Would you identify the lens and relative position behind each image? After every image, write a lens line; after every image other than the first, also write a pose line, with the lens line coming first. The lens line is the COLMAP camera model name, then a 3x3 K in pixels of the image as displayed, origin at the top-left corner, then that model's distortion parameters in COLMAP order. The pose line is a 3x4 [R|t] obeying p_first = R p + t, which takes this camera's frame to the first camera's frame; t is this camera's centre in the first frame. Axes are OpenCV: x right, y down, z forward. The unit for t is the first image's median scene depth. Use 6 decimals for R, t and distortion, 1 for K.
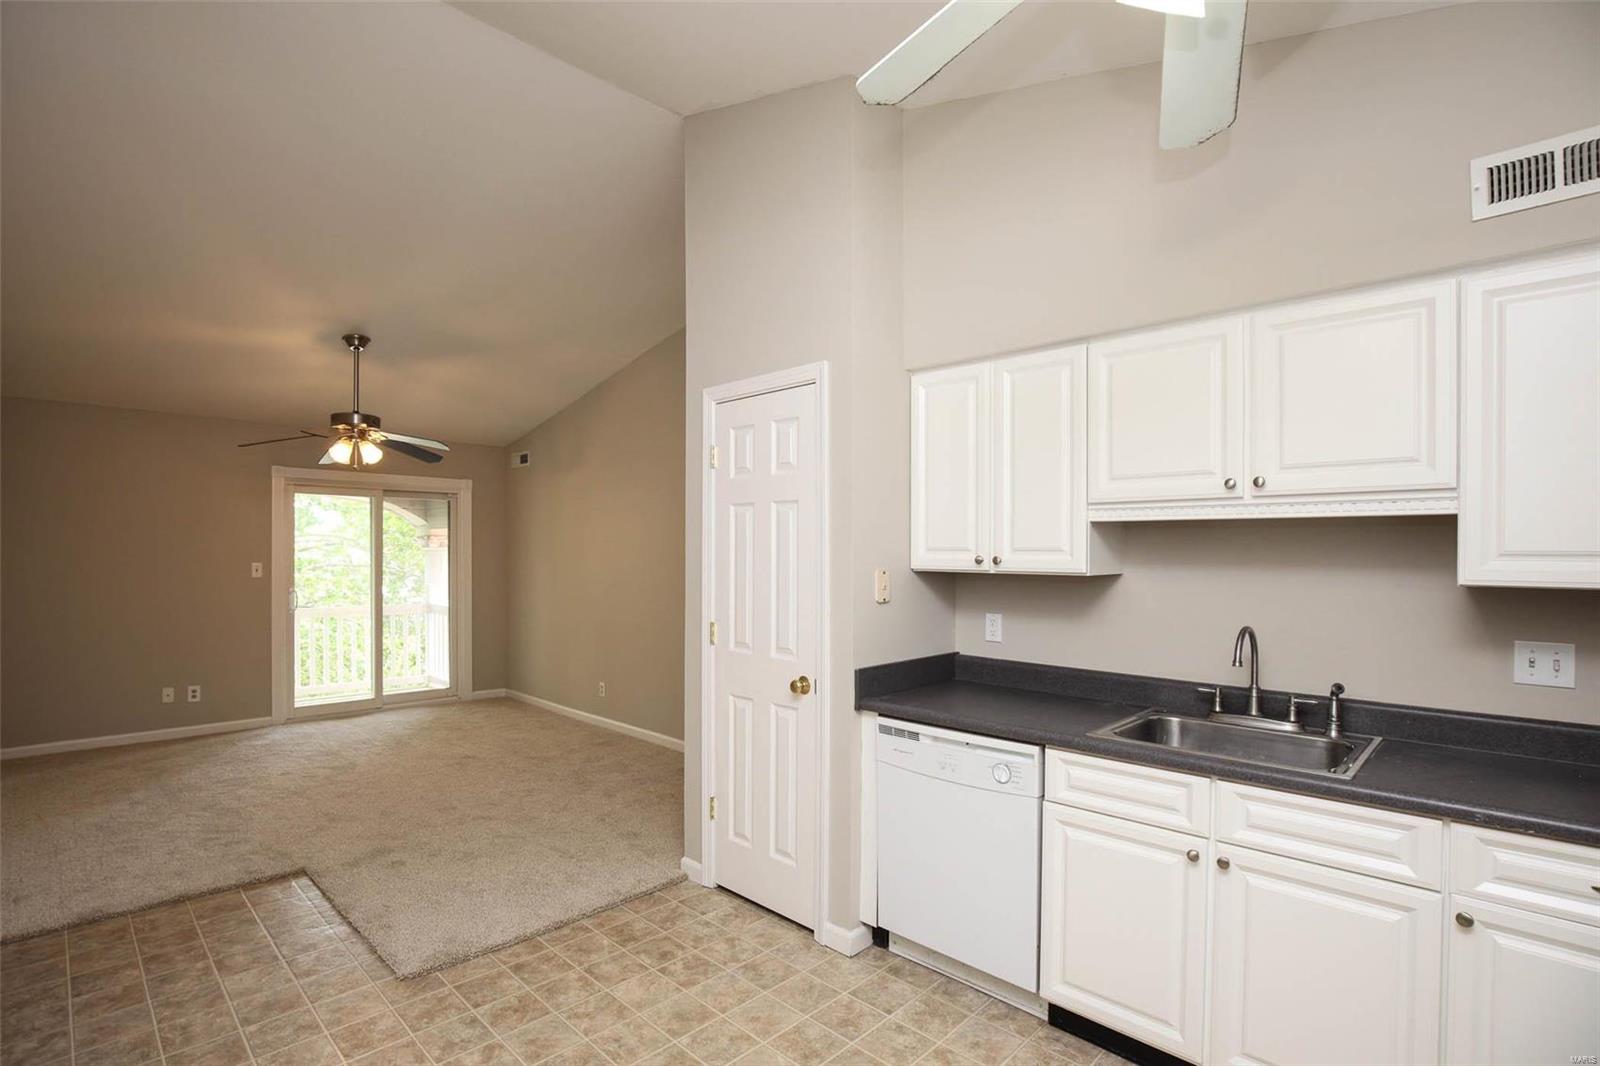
lens RADIAL K [[766.6, 0, 792.1], [0, 766.6, 557.6], [0, 0, 1]] dist [-0.037238, 0.005379]
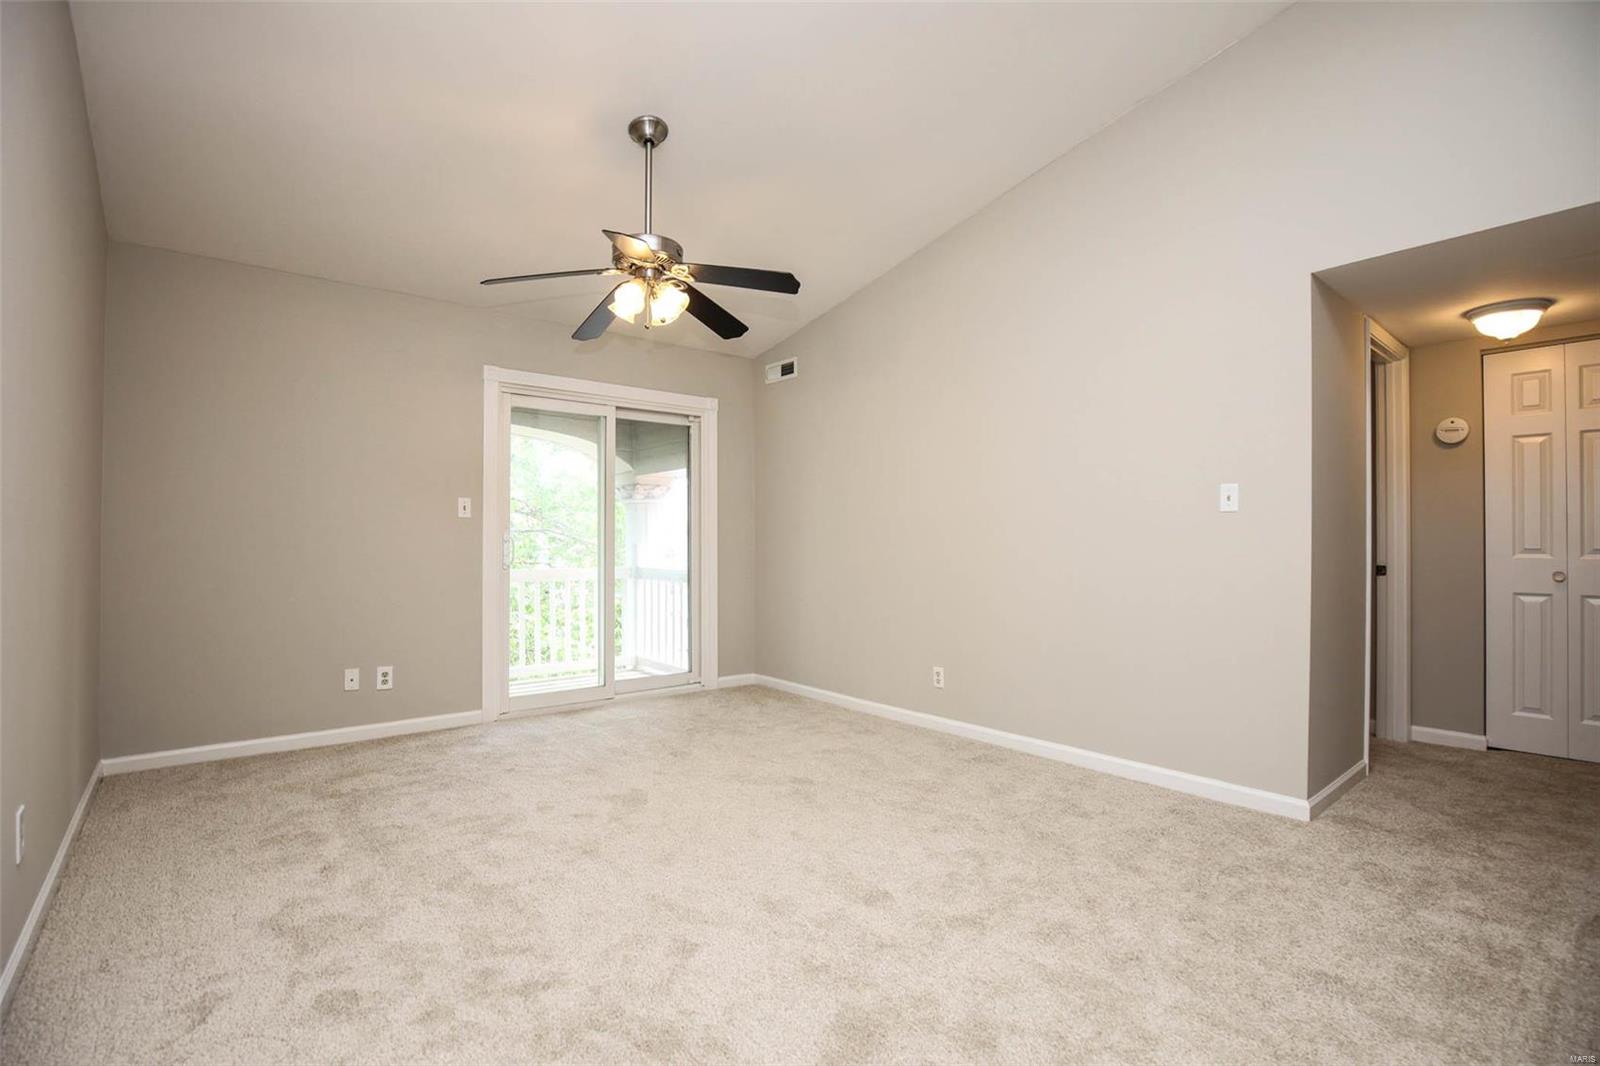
lens RADIAL K [[740.4, 0, 794.3], [0, 740.4, 535.4], [0, 0, 1]] dist [-0.030847, 0.000100]
pose [[0.994796, -0.005710, -0.101722, -0.340229], [0.004117, 0.999866, -0.015865, 0.059009], [0.101799, 0.015364, 0.994686, 0.344562]]
